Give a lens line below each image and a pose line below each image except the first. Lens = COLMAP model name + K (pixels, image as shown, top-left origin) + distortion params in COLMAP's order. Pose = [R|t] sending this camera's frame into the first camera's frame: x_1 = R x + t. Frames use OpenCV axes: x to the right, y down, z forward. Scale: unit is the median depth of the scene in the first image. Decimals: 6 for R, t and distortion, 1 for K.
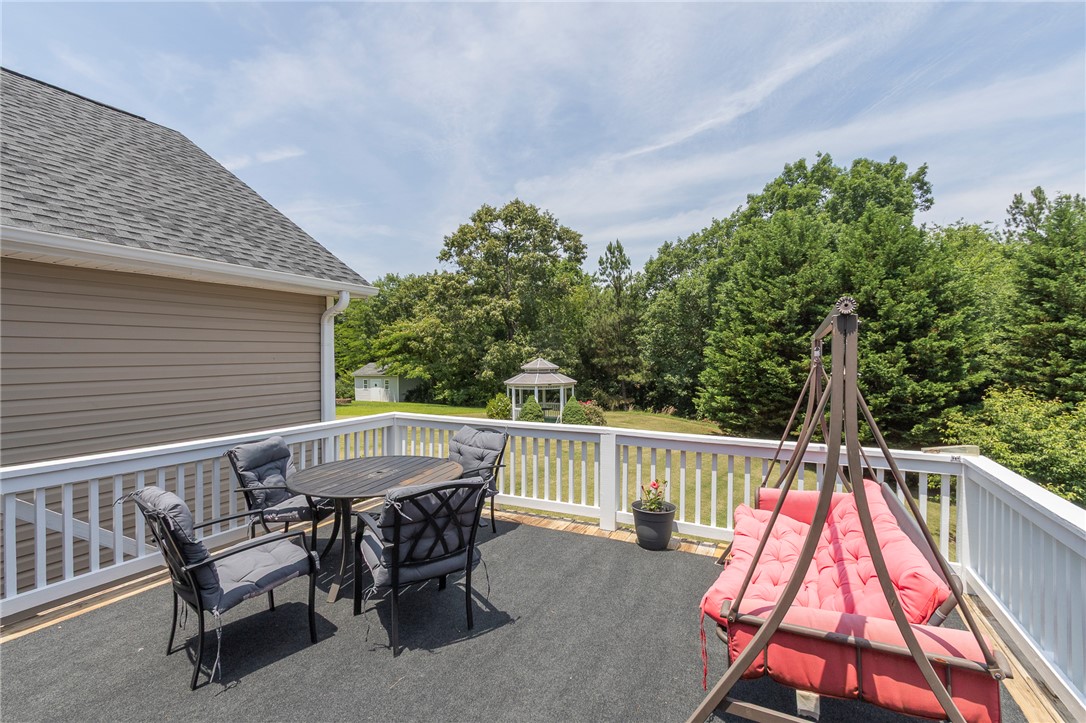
lens RADIAL K [[492.7, 0, 545.2], [0, 492.7, 361.8], [0, 0, 1]] dist [0.008717, -0.003280]
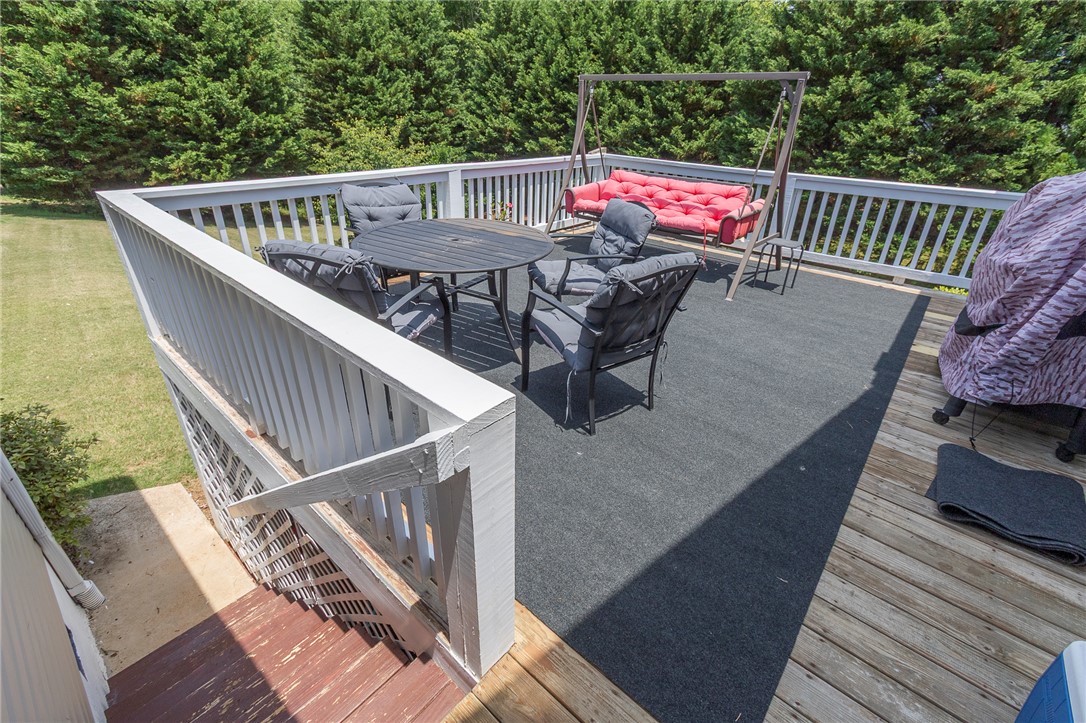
lens RADIAL K [[492.7, 0, 544.5], [0, 492.7, 355.4], [0, 0, 1]] dist [0.008717, -0.003280]
pose [[0.259522, -0.438457, 0.860467, -0.184863], [-0.019952, 0.888371, 0.458693, 0.001255], [-0.965531, -0.136209, 0.221804, 0.101658]]
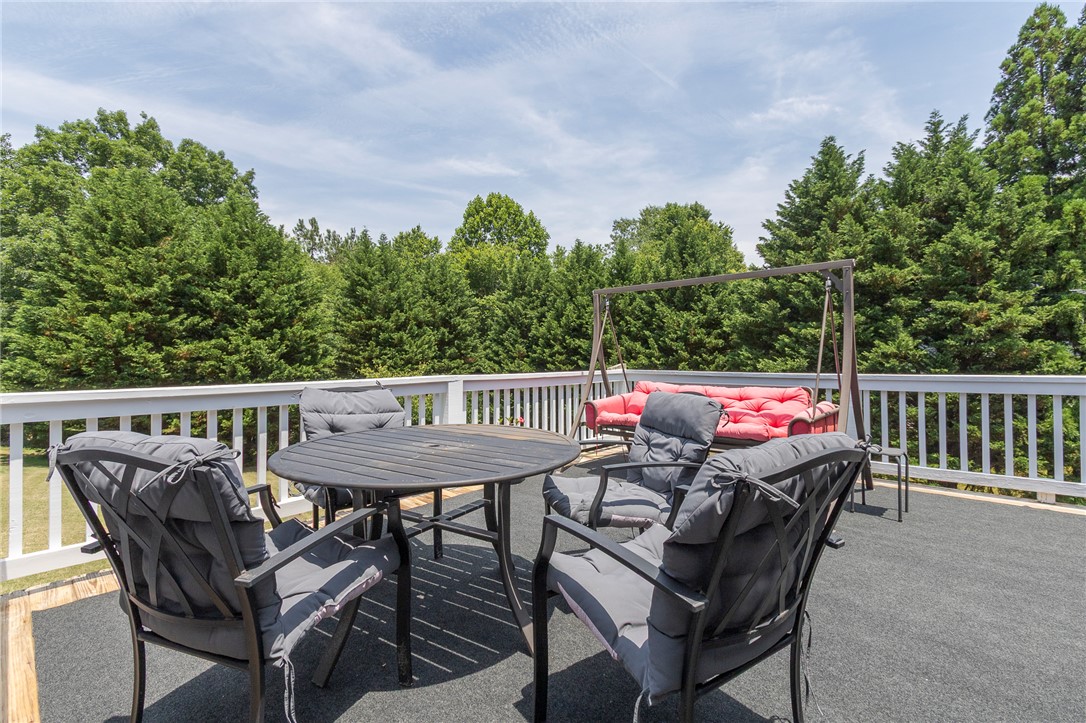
lens RADIAL K [[492.7, 0, 548.2], [0, 492.7, 353.3], [0, 0, 1]] dist [0.008717, -0.003280]
pose [[0.276347, -0.002918, 0.961053, -0.141170], [0.014875, 0.999889, -0.001241, 0.019808], [-0.960943, 0.014639, 0.276360, 0.114279]]
